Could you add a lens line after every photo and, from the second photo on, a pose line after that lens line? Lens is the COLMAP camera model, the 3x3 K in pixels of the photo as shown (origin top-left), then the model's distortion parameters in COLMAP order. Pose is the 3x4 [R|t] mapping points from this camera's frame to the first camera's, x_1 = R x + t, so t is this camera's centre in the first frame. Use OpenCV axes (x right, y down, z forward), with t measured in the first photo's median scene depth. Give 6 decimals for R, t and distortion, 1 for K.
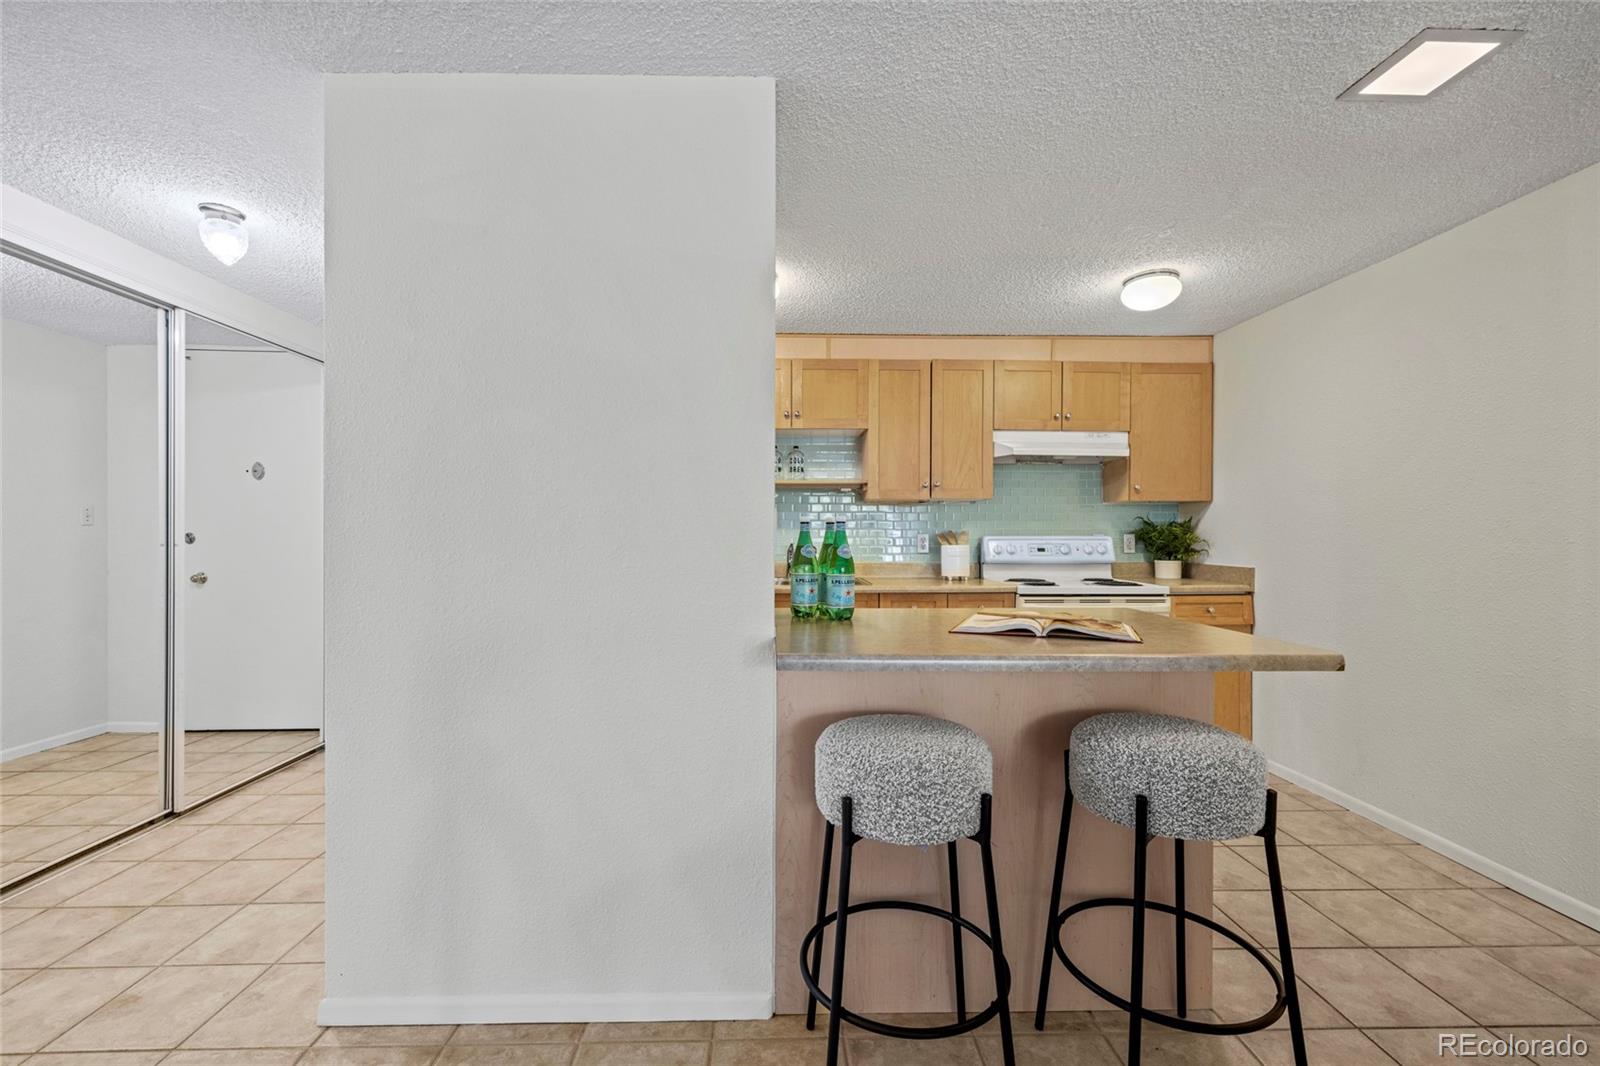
lens RADIAL K [[679.0, 0, 805.3], [0, 679.0, 531.0], [0, 0, 1]] dist [-0.001160, -0.000453]
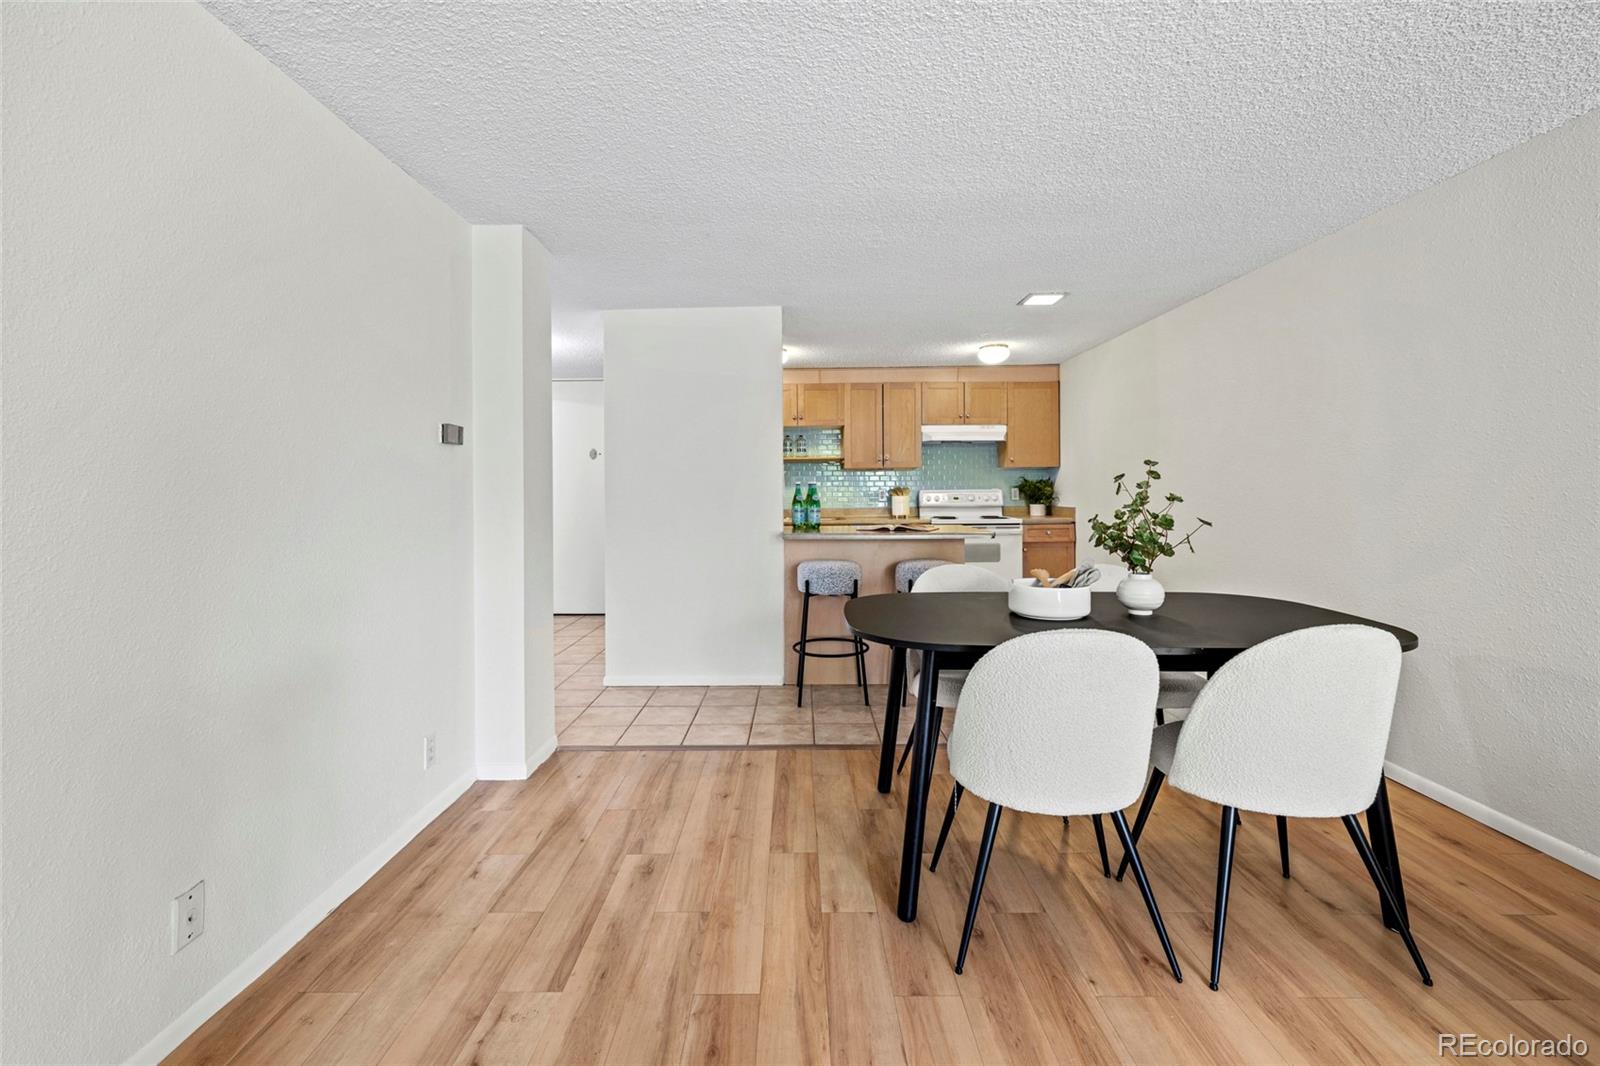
lens RADIAL K [[679.0, 0, 796.0], [0, 679.0, 493.5], [0, 0, 1]] dist [-0.001160, -0.000453]
pose [[0.998606, -0.009076, -0.051993, 0.058880], [0.009549, 0.999915, 0.008868, -0.001257], [0.051908, -0.009353, 0.998608, -0.653712]]
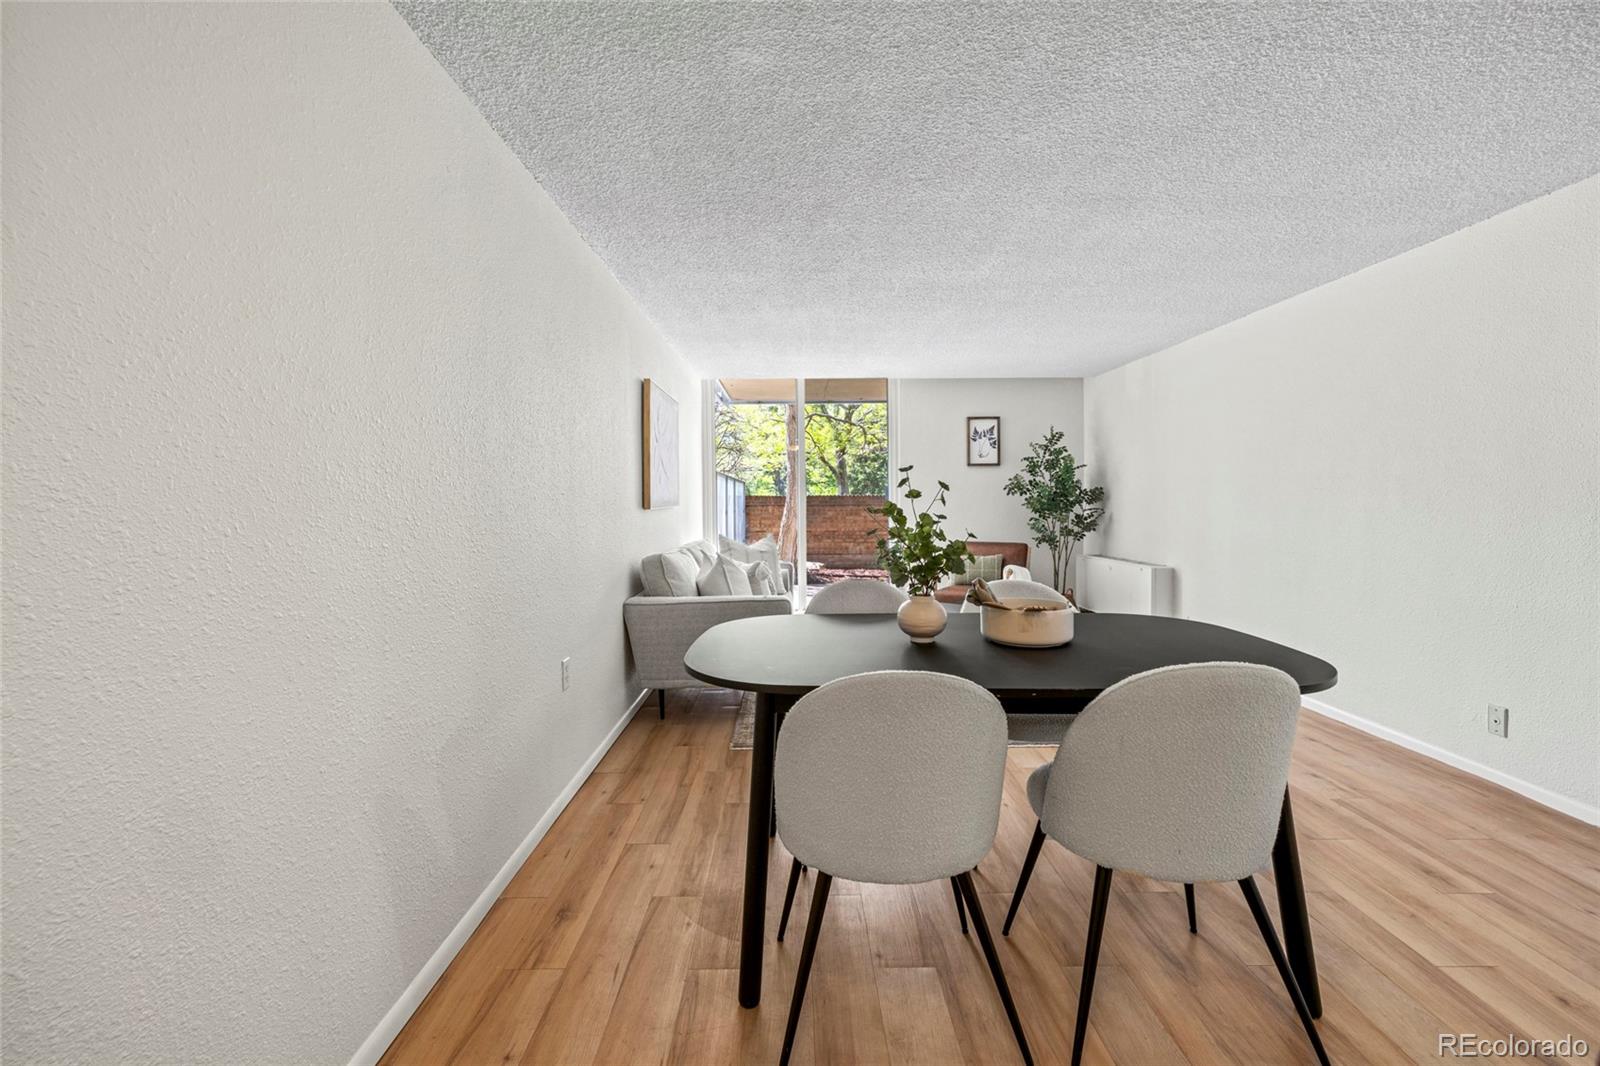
lens RADIAL K [[679.0, 0, 796.2], [0, 679.0, 506.5], [0, 0, 1]] dist [-0.001160, -0.000453]
pose [[-0.999065, 0.006831, 0.042683, 0.403379], [0.007250, 0.999927, 0.009667, 0.003286], [-0.042614, 0.009967, -0.999042, 0.481062]]
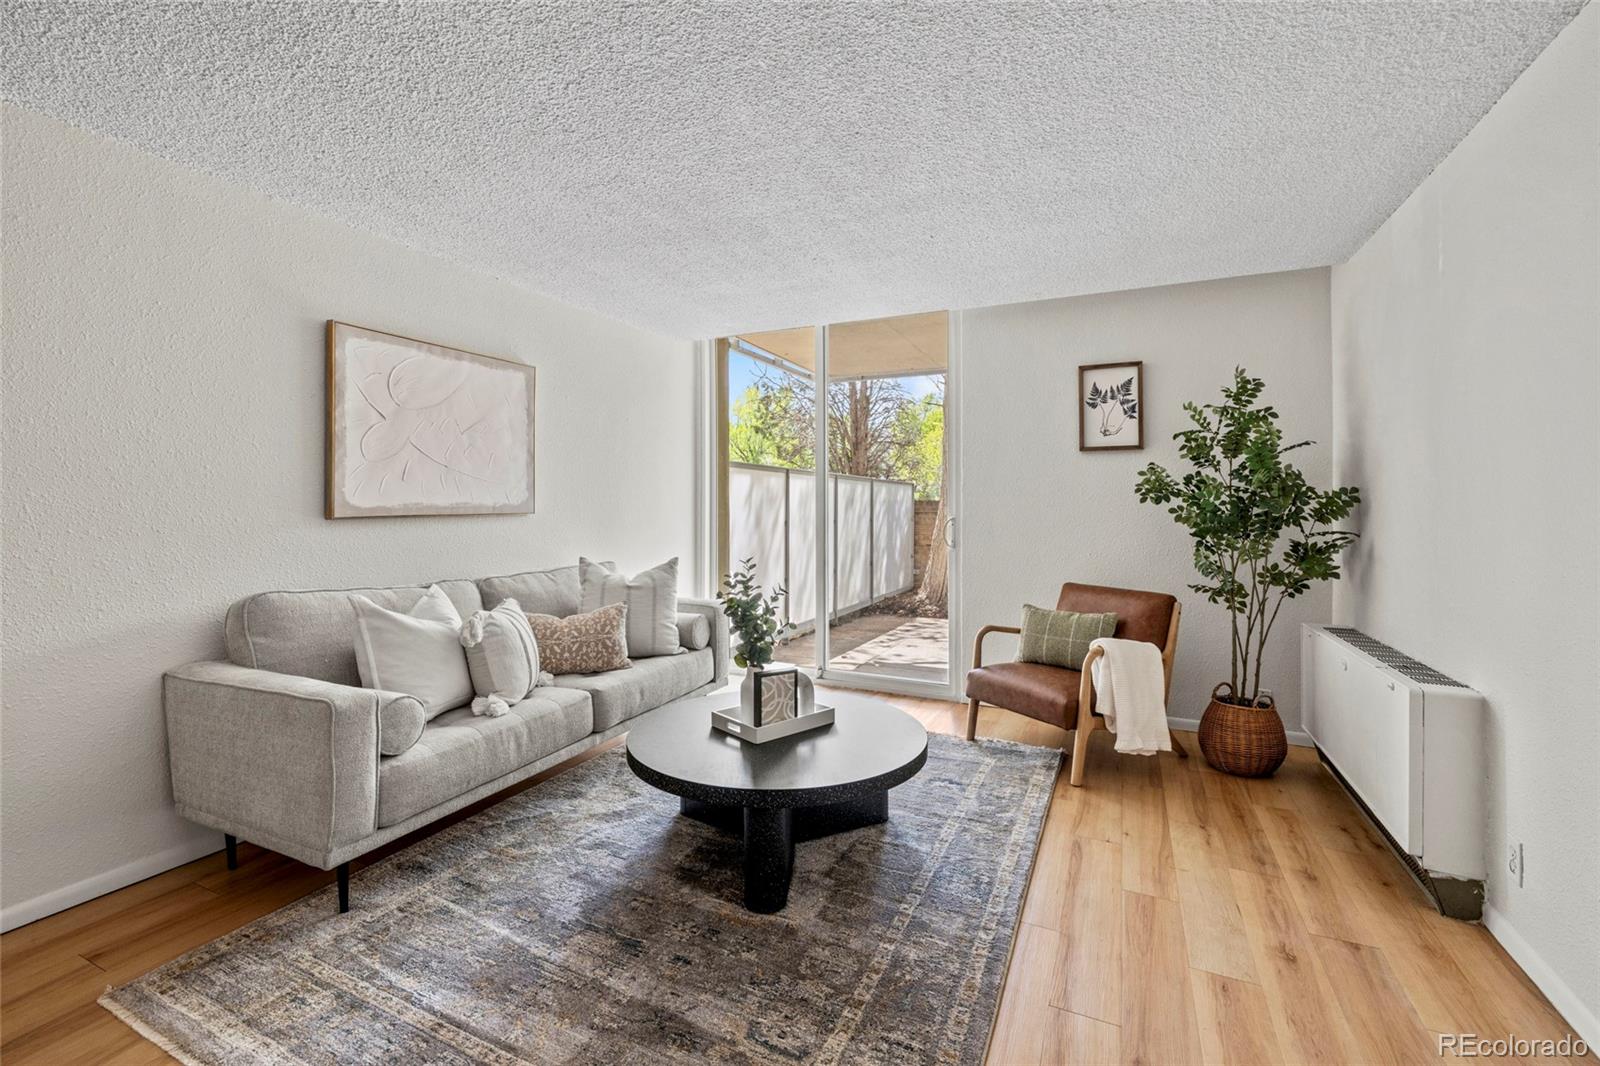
lens RADIAL K [[679.0, 0, 790.8], [0, 679.0, 503.2], [0, 0, 1]] dist [-0.001160, -0.000453]
pose [[-0.878842, -0.001076, 0.477111, -0.070455], [-0.002648, 0.999993, -0.002624, -0.000185], [-0.477105, -0.003569, -0.878839, -0.198797]]
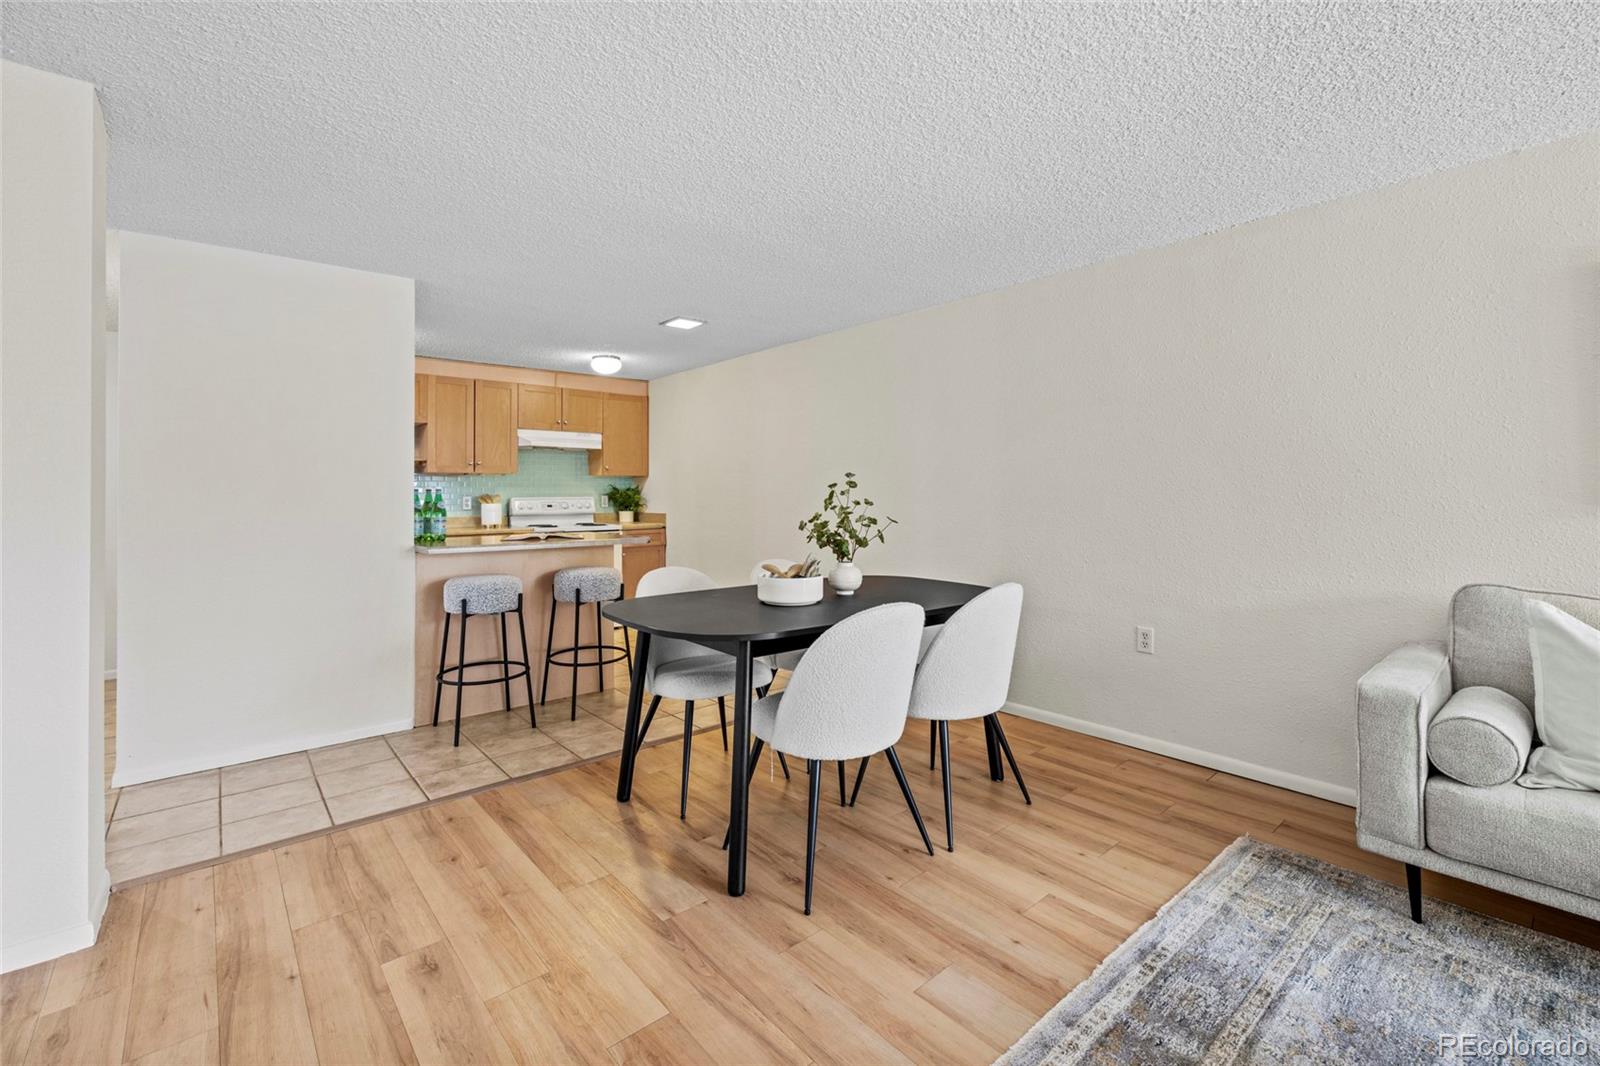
lens RADIAL K [[679.0, 0, 787.1], [0, 679.0, 494.4], [0, 0, 1]] dist [-0.001160, -0.000453]
pose [[0.792289, -0.005227, 0.610123, -0.182488], [0.004404, 0.999986, 0.002848, -0.000692], [-0.610130, 0.000430, 0.792301, -0.604149]]
